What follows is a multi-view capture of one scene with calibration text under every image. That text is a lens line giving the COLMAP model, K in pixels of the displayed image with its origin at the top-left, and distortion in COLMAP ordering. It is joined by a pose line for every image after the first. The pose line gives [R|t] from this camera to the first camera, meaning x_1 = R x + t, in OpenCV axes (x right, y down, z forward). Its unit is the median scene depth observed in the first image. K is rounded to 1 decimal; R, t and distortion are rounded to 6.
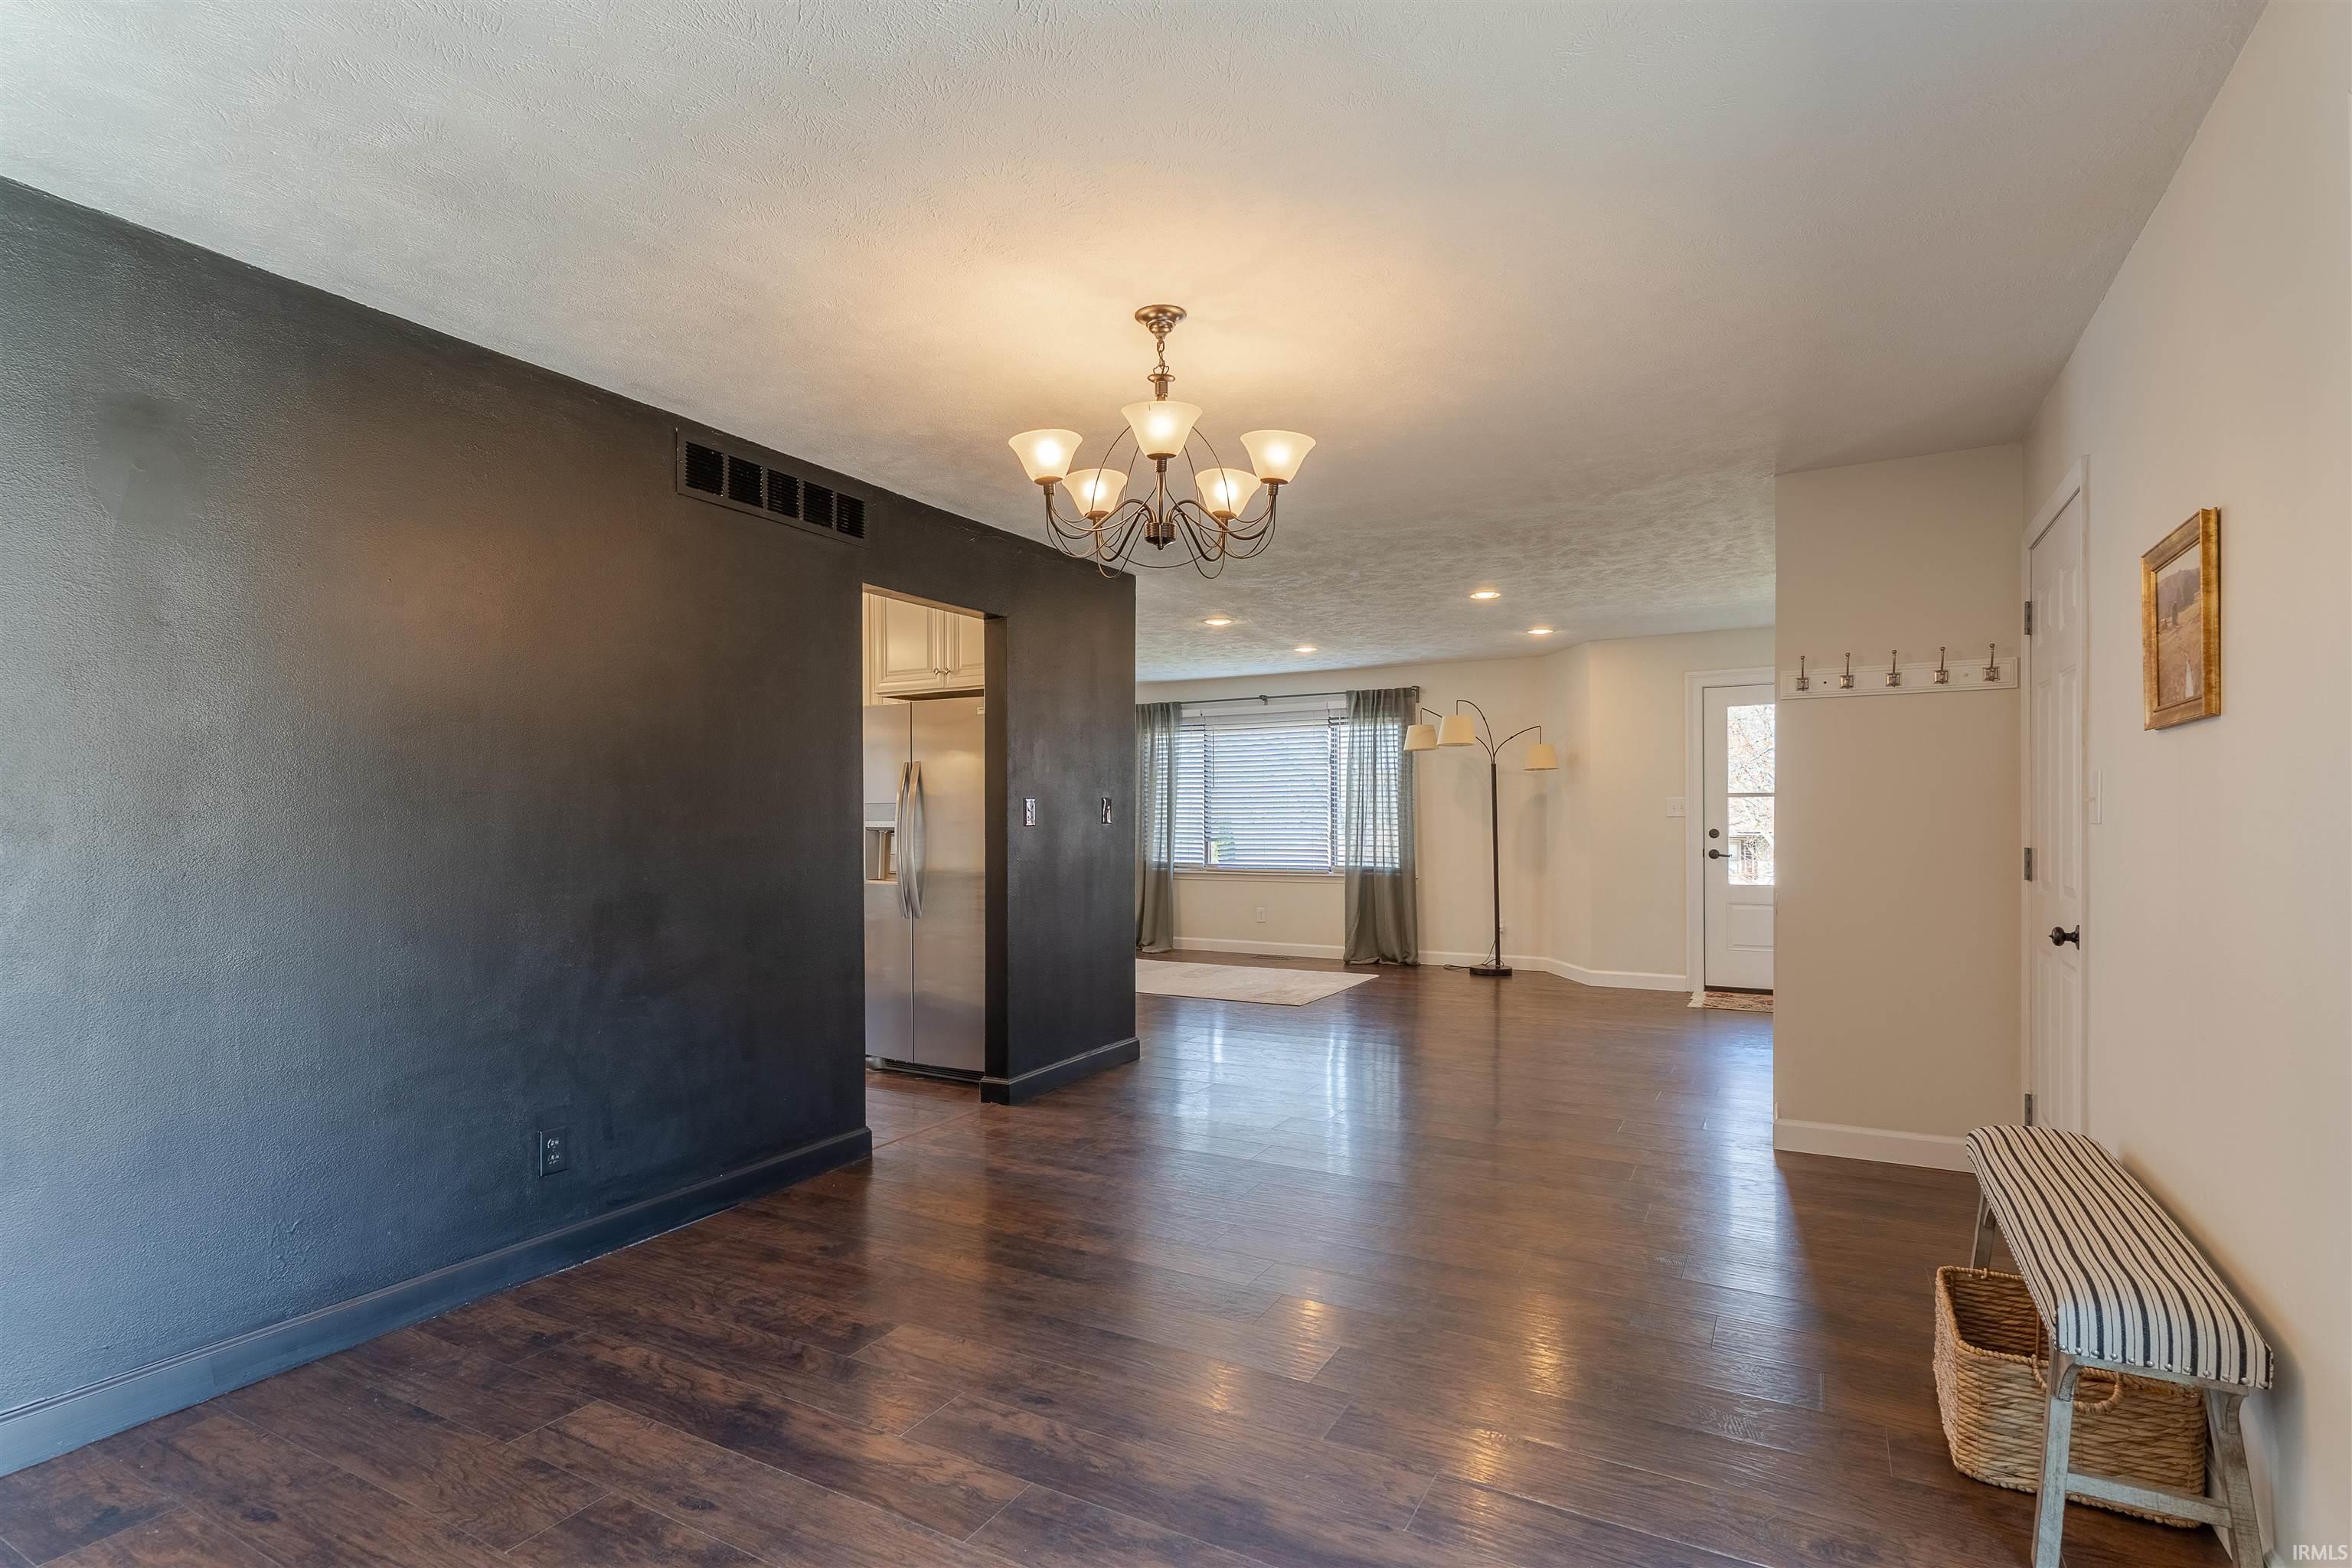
lens RADIAL K [[1131.3, 0, 1188.6], [0, 1131.3, 821.8], [0, 0, 1]] dist [-0.001034, 0.000018]
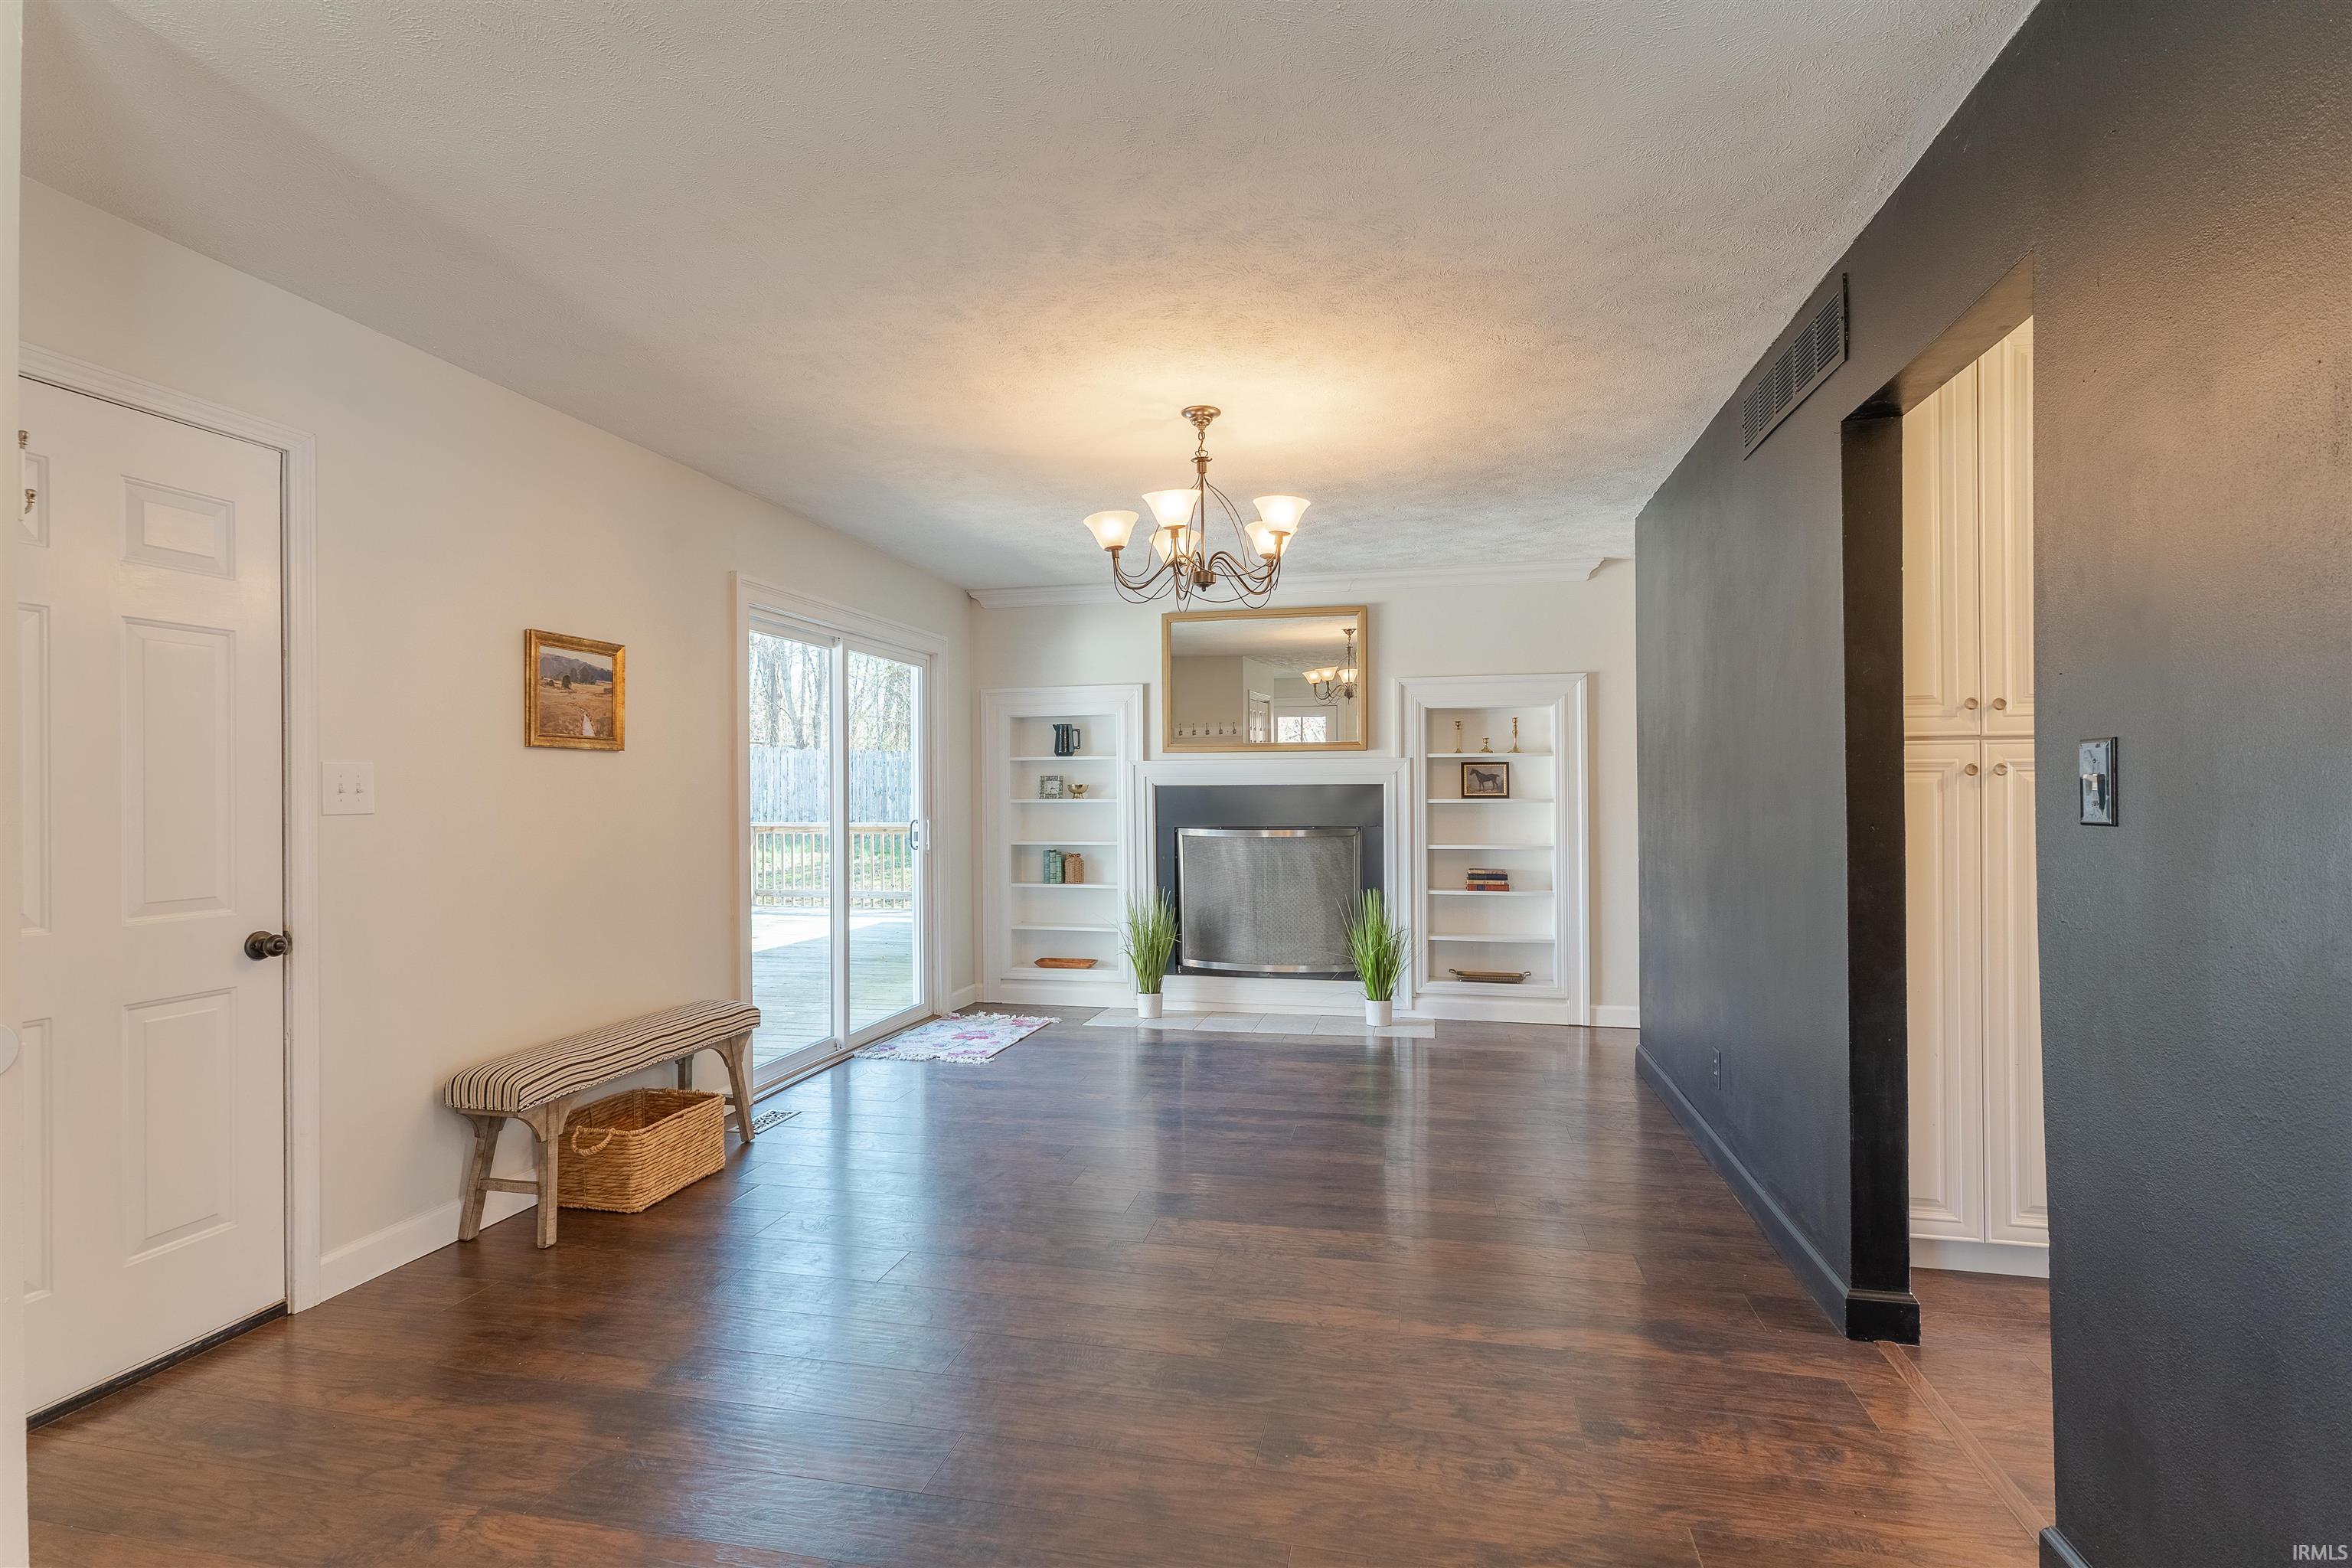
lens RADIAL K [[1128.5, 0, 1176.0], [0, 1128.5, 784.0], [0, 0, 1]] dist [0.001869, 0.000473]
pose [[-0.960869, 0.009972, -0.276825, 0.114222], [0.010244, 0.999947, 0.000464, -0.006265], [0.276815, -0.002390, -0.960920, 0.697244]]
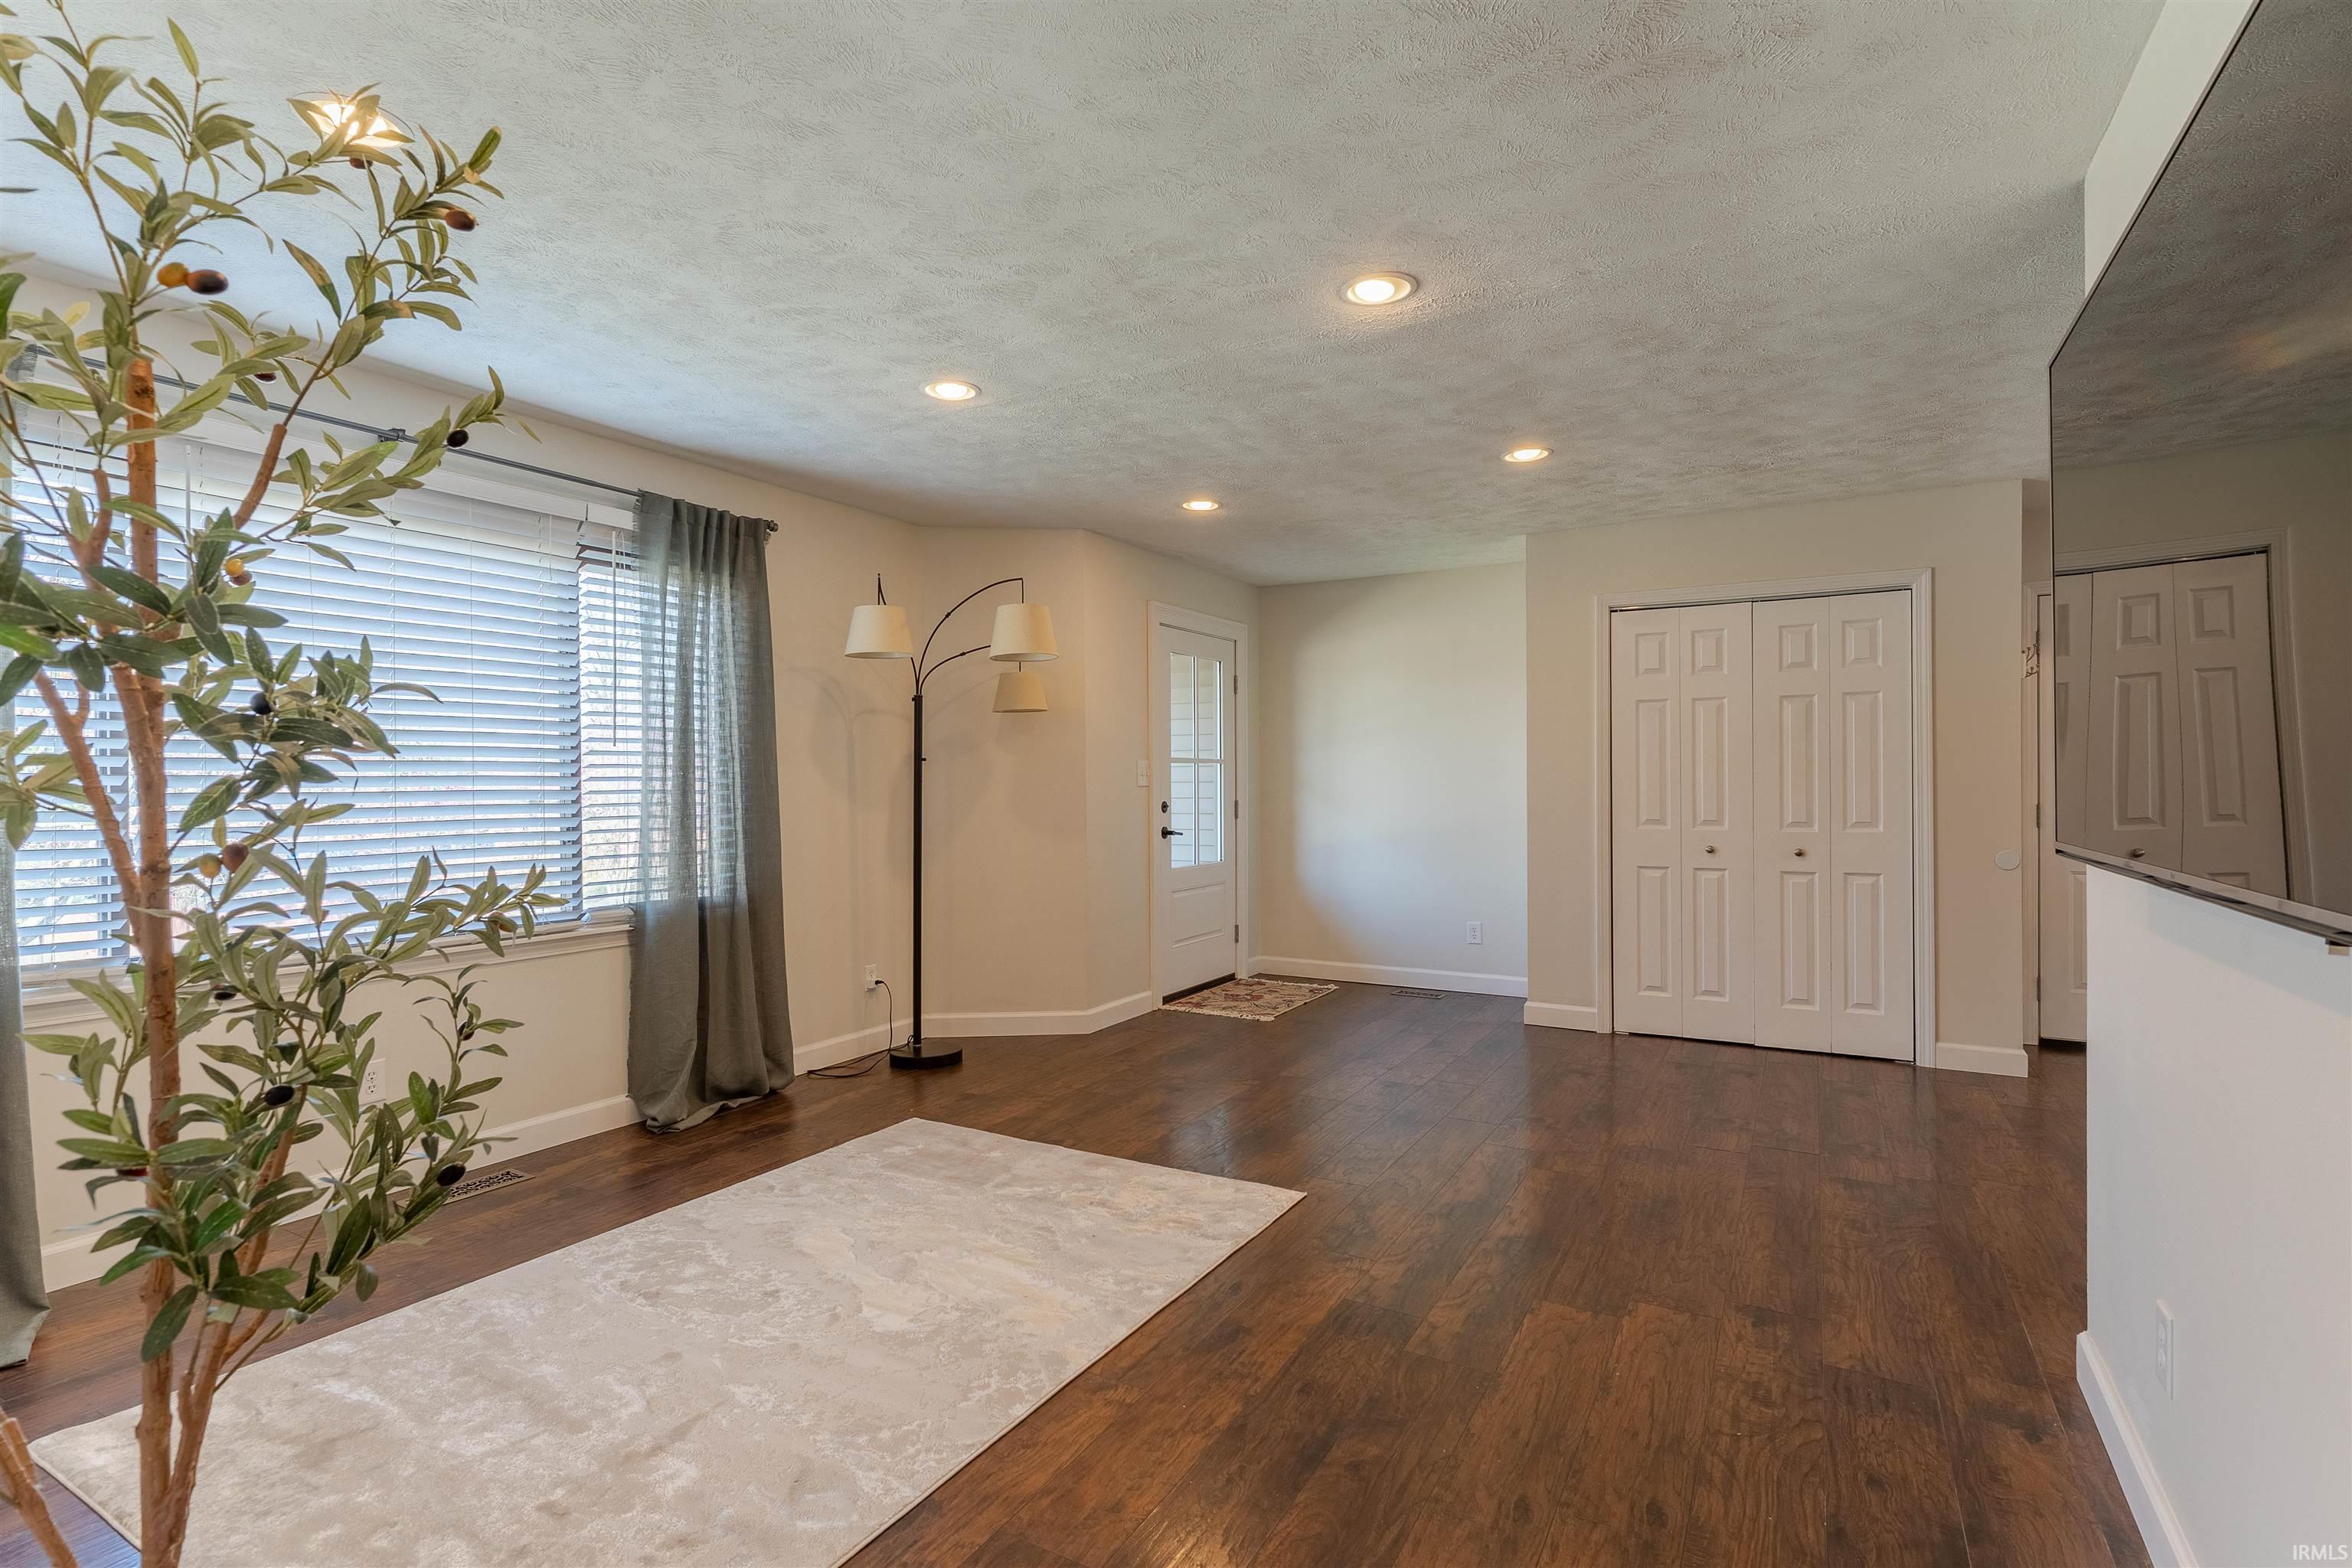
lens RADIAL K [[1137.7, 0, 1147.5], [0, 1137.7, 778.8], [0, 0, 1]] dist [0.002545, 0.000347]
pose [[0.031166, 0.005882, 0.999497, -0.303817], [0.007440, 0.999954, -0.006117, -0.004226], [-0.999487, 0.007627, 0.031121, 0.862143]]
